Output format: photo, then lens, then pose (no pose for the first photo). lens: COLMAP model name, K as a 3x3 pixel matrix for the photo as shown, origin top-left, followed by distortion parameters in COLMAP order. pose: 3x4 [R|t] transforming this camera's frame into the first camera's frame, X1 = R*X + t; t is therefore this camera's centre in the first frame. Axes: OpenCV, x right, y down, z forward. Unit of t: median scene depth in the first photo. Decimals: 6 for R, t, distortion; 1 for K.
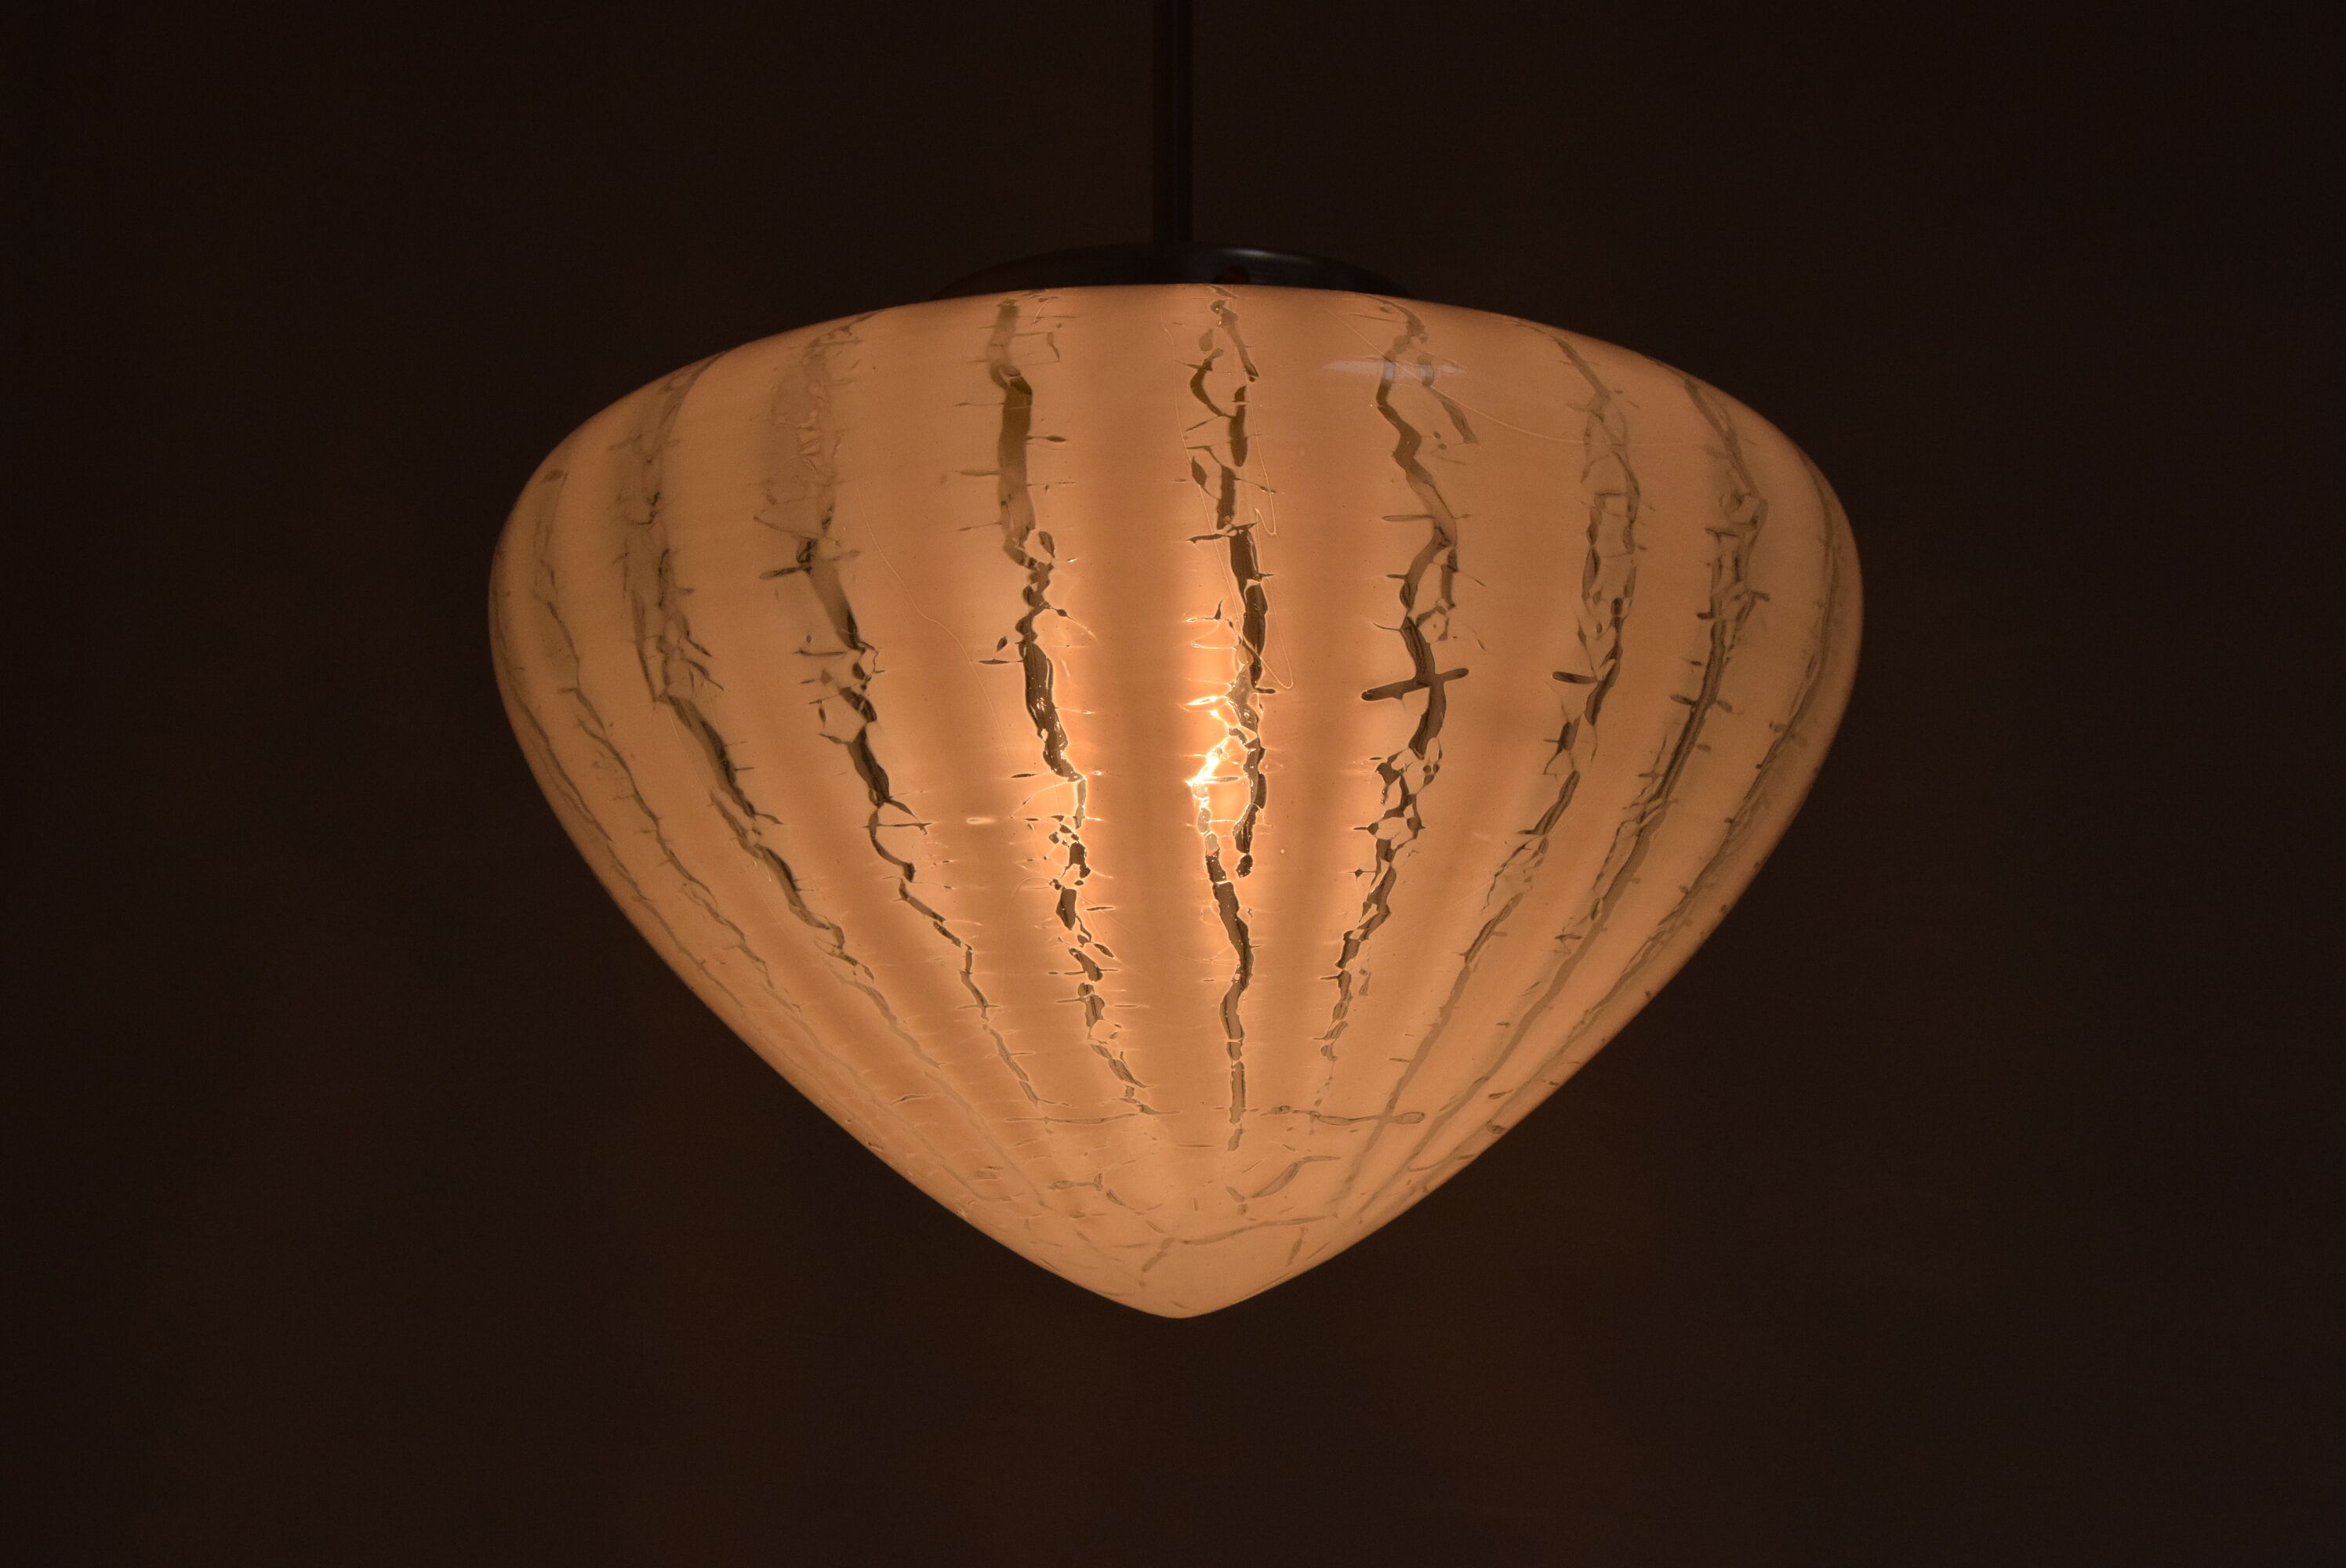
lens RADIAL K [[3633.3, 0, 1173.0], [0, 3633.3, 784.0], [0, 0, 1]] dist [-0.049245, -0.024402]
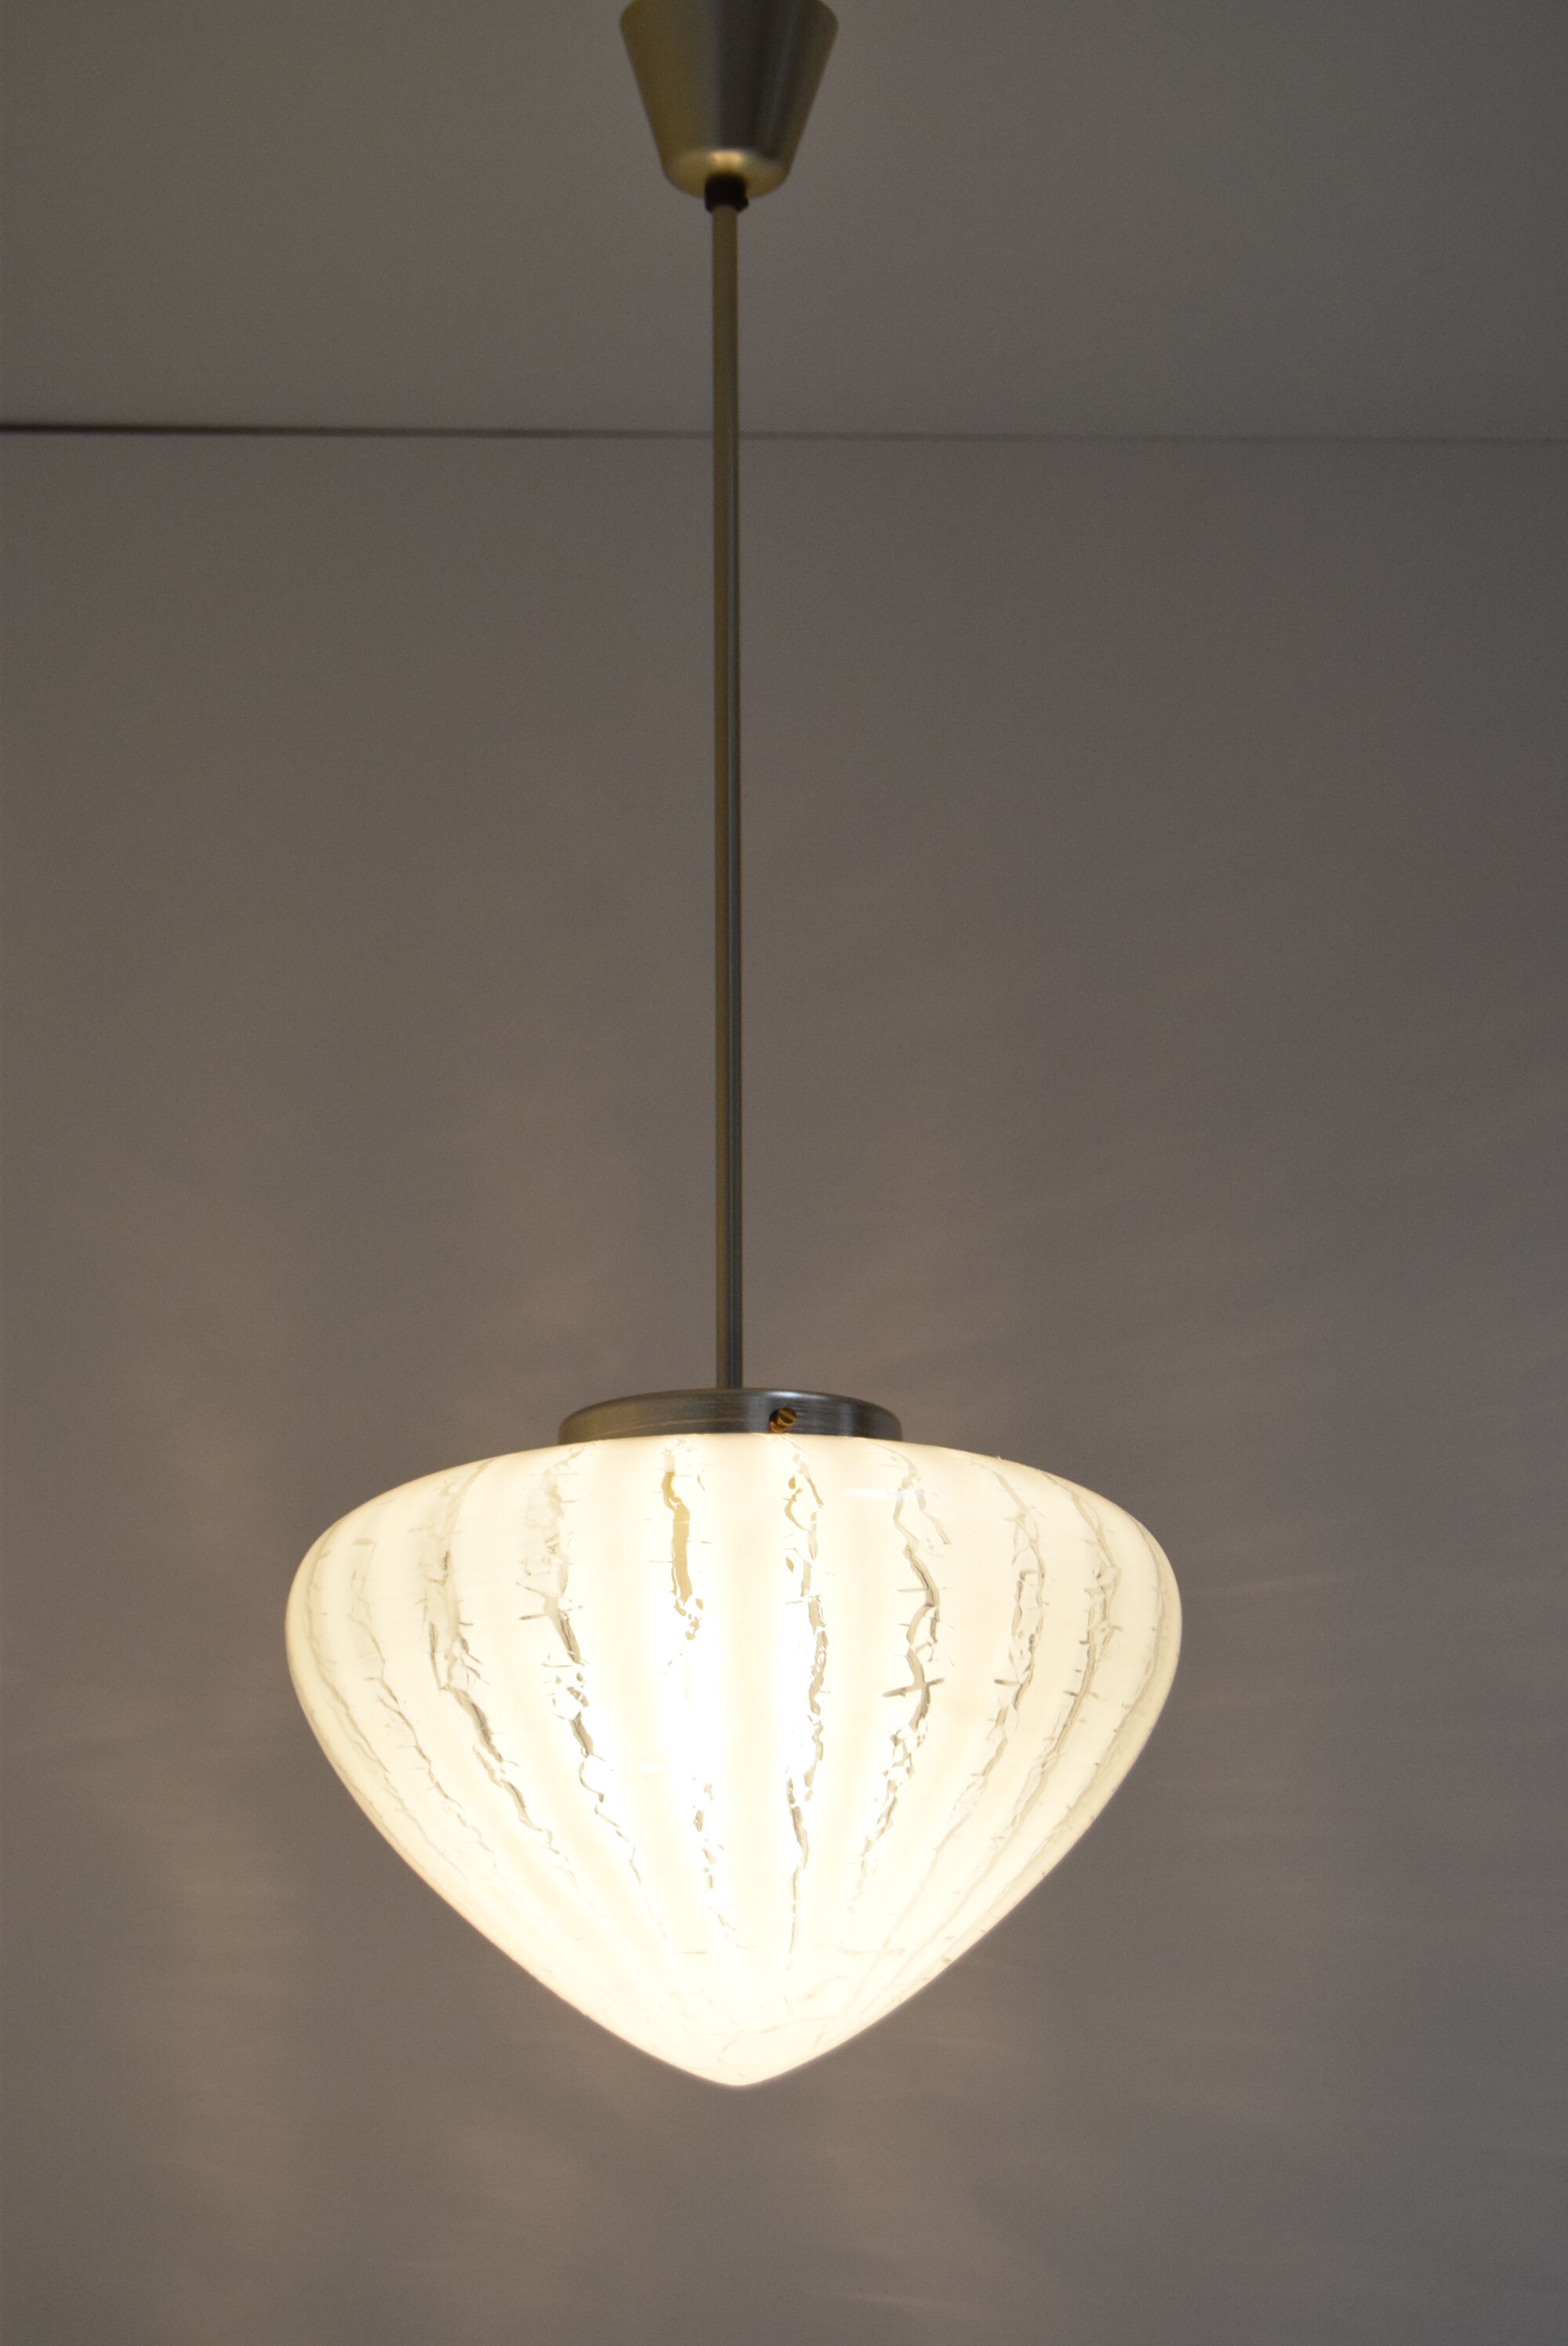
lens RADIAL K [[4777.3, 0, 784.0], [0, 4777.3, 1173.0], [0, 0, 1]] dist [-0.009719, -0.247960]
pose [[0.995491, 0.016603, 0.093393, -0.193561], [-0.008776, 0.996460, -0.083608, -0.075903], [-0.094450, 0.082411, 0.992113, -1.147768]]
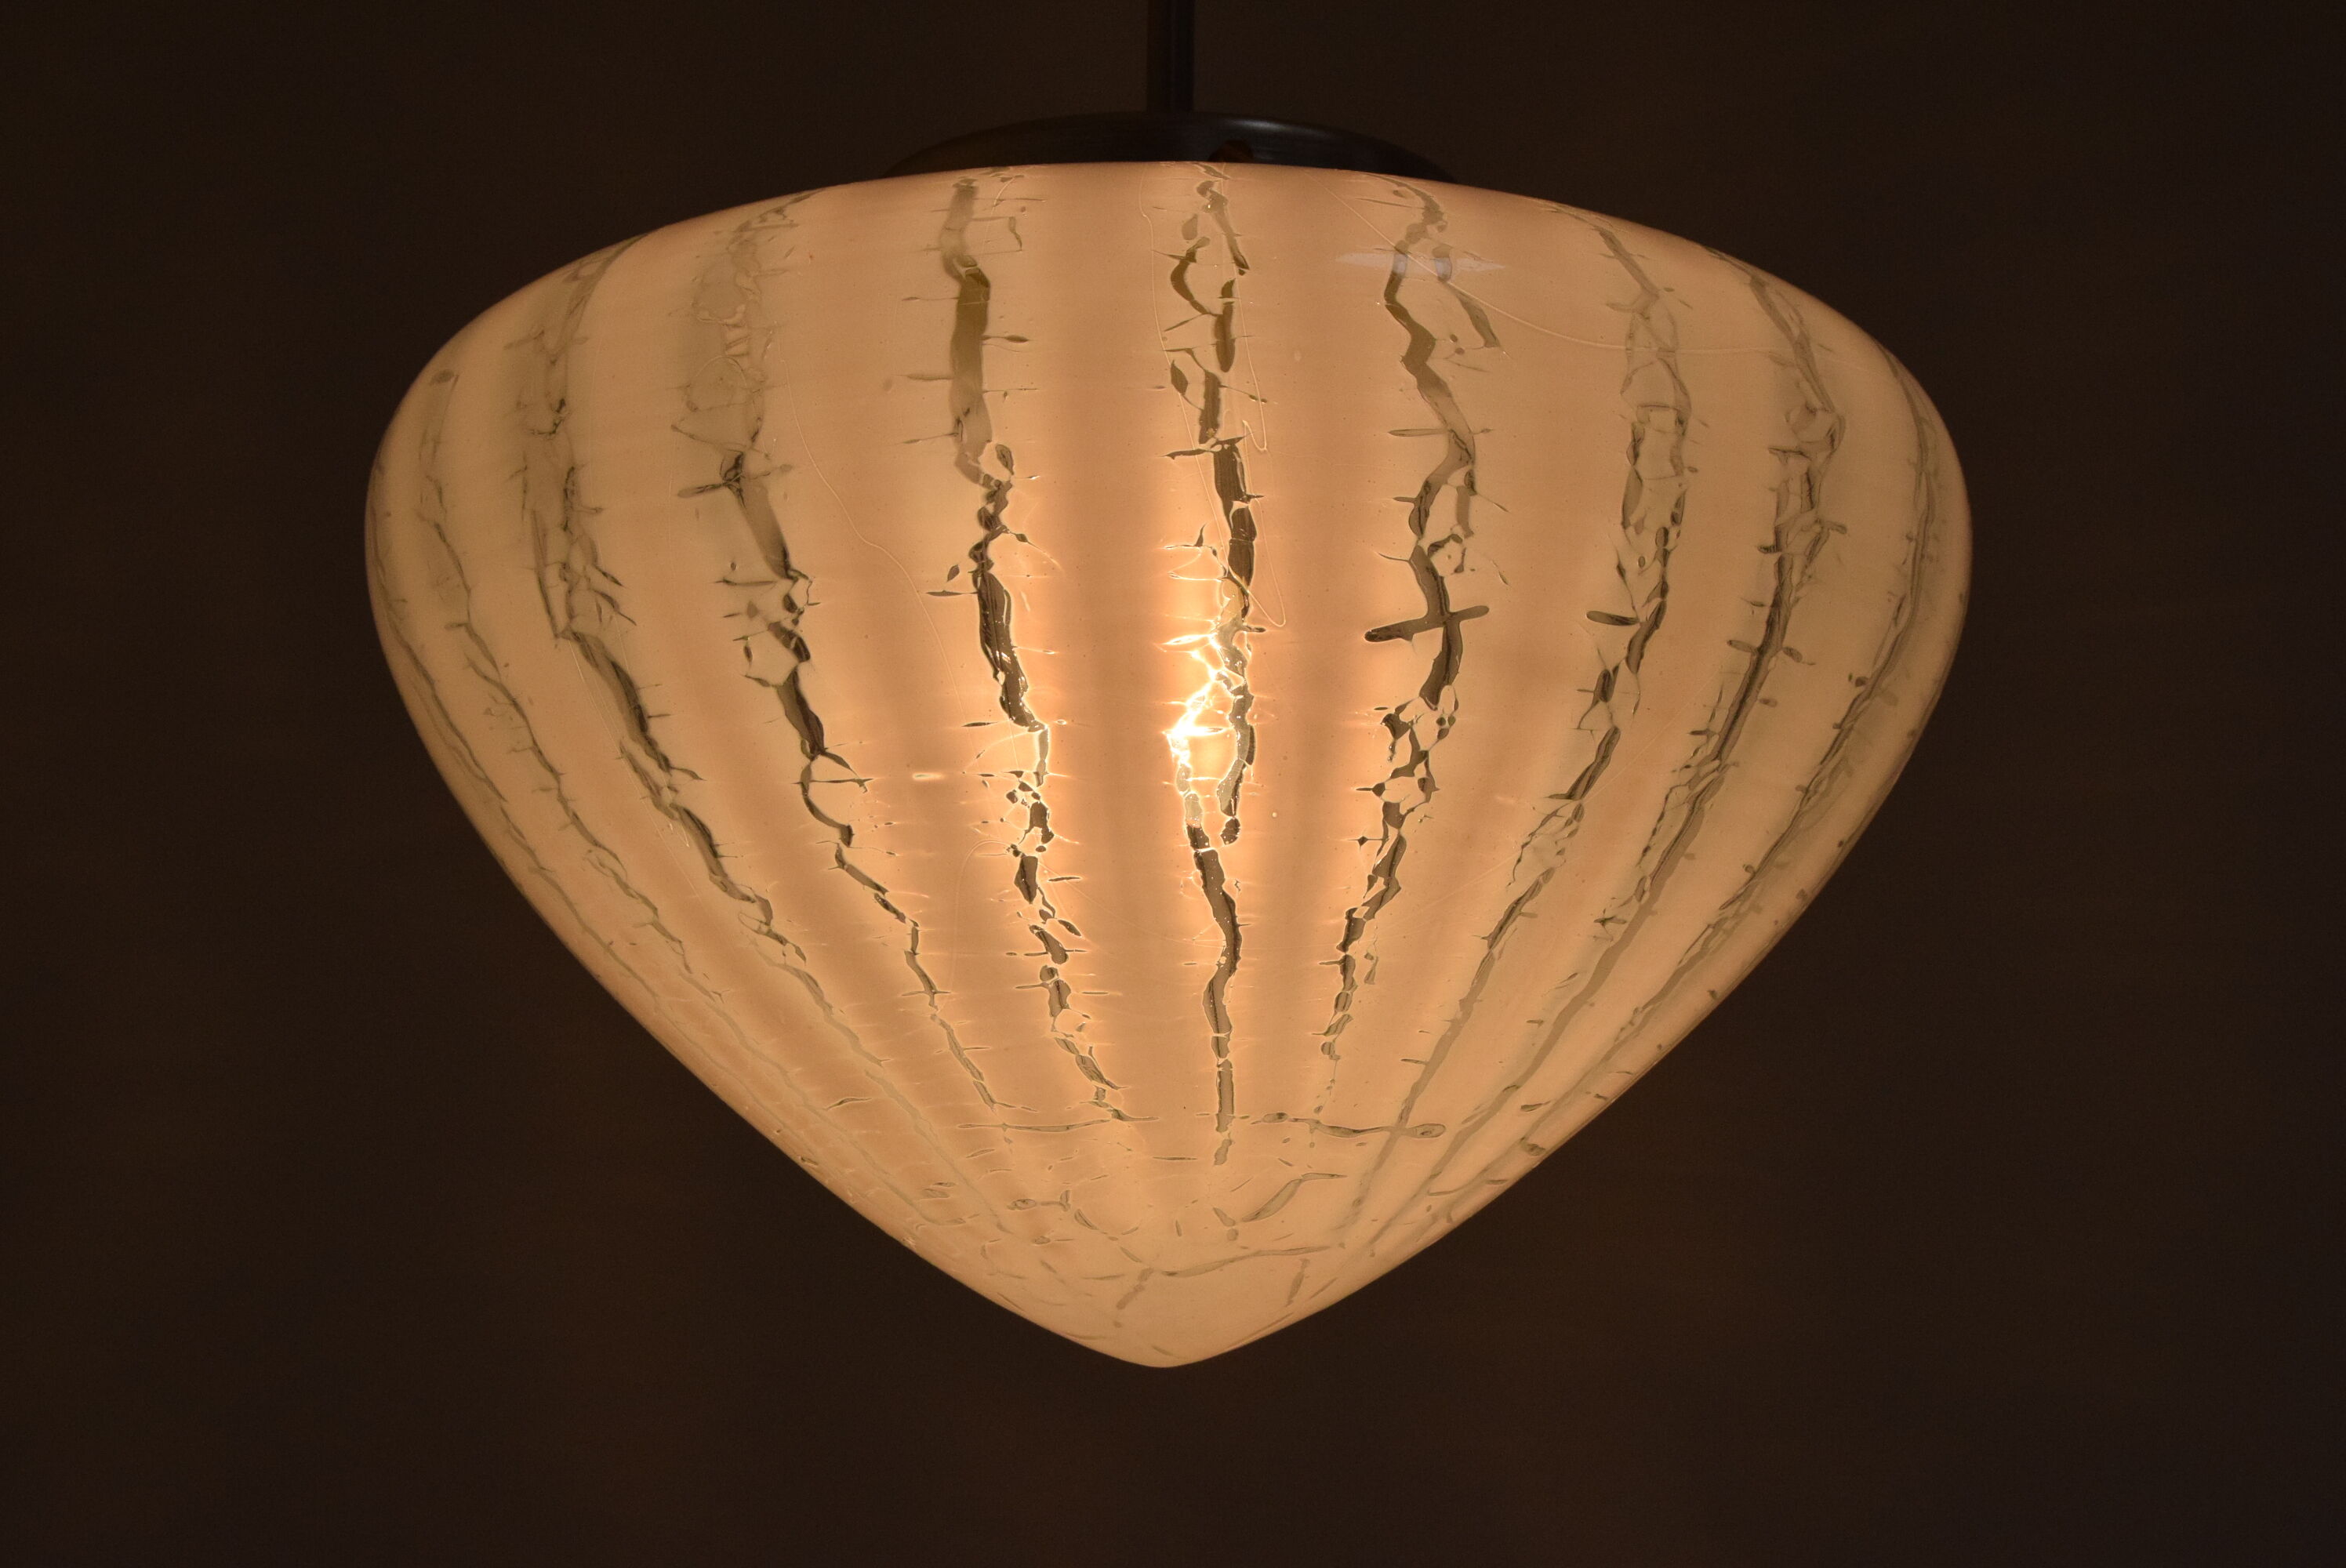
lens RADIAL K [[4777.3, 0, 1173.0], [0, 4777.3, 784.0], [0, 0, 1]] dist [-0.009719, -0.247960]
pose [[0.999835, 0.009031, -0.015752, 0.023102], [-0.009081, 0.999954, -0.003101, 0.014489], [0.015723, 0.003243, 0.999871, -0.140962]]
